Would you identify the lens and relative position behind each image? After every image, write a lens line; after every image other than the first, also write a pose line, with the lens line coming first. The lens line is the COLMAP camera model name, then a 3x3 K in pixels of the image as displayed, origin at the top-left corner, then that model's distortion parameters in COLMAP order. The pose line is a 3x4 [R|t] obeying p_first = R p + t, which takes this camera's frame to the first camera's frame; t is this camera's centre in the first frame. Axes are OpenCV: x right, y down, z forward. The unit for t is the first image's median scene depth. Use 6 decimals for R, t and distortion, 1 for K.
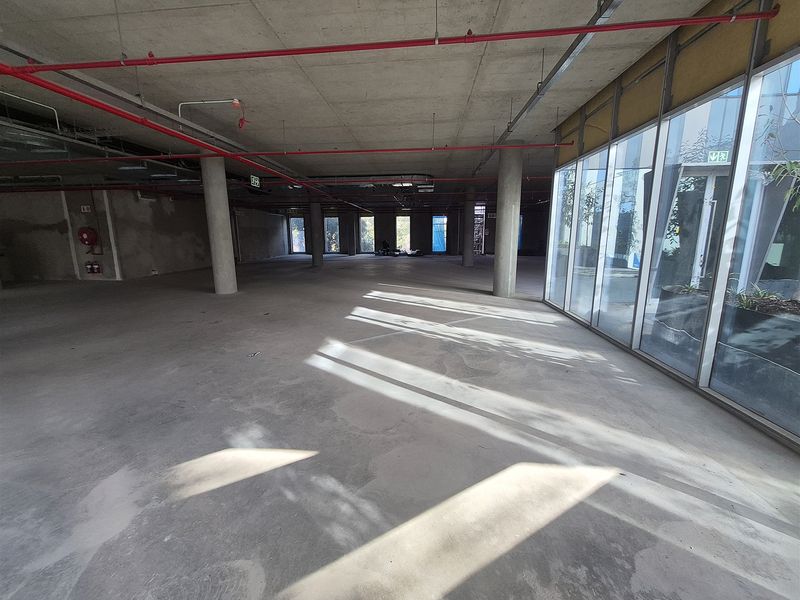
lens RADIAL K [[319.3, 0, 402.3], [0, 319.3, 294.1], [0, 0, 1]] dist [-0.002822, 0.001175]
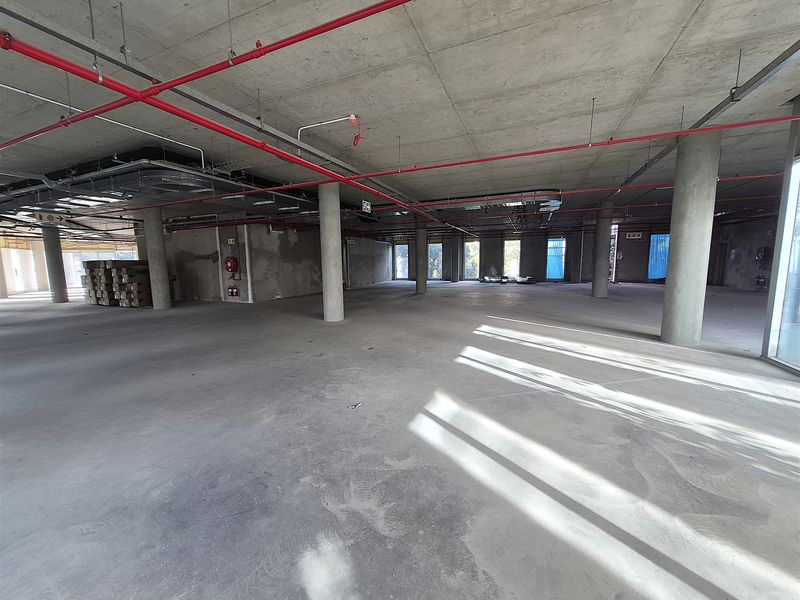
lens RADIAL K [[319.3, 0, 402.4], [0, 319.3, 297.1], [0, 0, 1]] dist [-0.002822, 0.001175]
pose [[0.954239, 0.024143, -0.298069, -0.069713], [-0.045018, 0.996974, -0.063369, -0.029019], [0.295637, 0.073888, 0.952439, 0.146463]]
